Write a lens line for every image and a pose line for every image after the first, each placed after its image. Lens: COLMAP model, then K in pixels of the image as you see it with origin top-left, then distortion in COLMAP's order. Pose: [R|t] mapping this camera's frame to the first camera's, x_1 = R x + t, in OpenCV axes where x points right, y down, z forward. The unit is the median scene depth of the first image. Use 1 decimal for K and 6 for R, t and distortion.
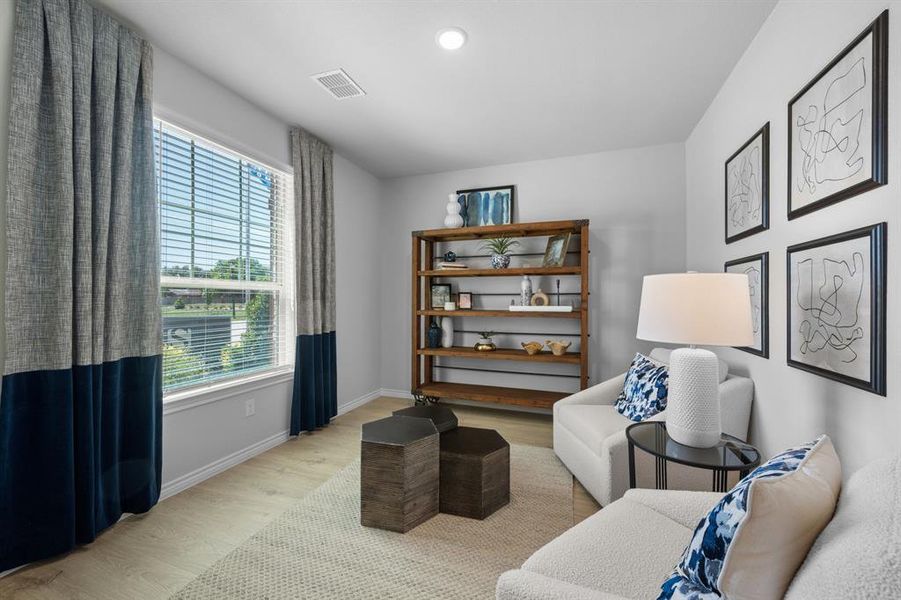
lens RADIAL K [[353.5, 0, 450.5], [0, 353.5, 300.0], [0, 0, 1]] dist [-0.000070, -0.000179]
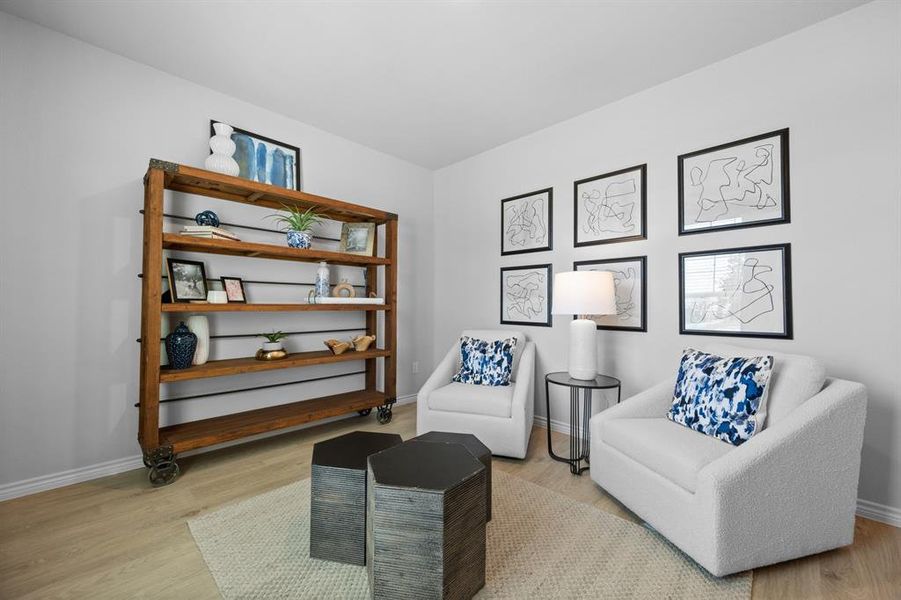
lens RADIAL K [[353.5, 0, 450.5], [0, 353.5, 300.0], [0, 0, 1]] dist [-0.000070, -0.000179]
pose [[0.420278, 0.010166, 0.907338, -0.406567], [-0.003516, 0.999948, -0.009575, 0.026805], [-0.907388, 0.000834, 0.420292, 0.354696]]
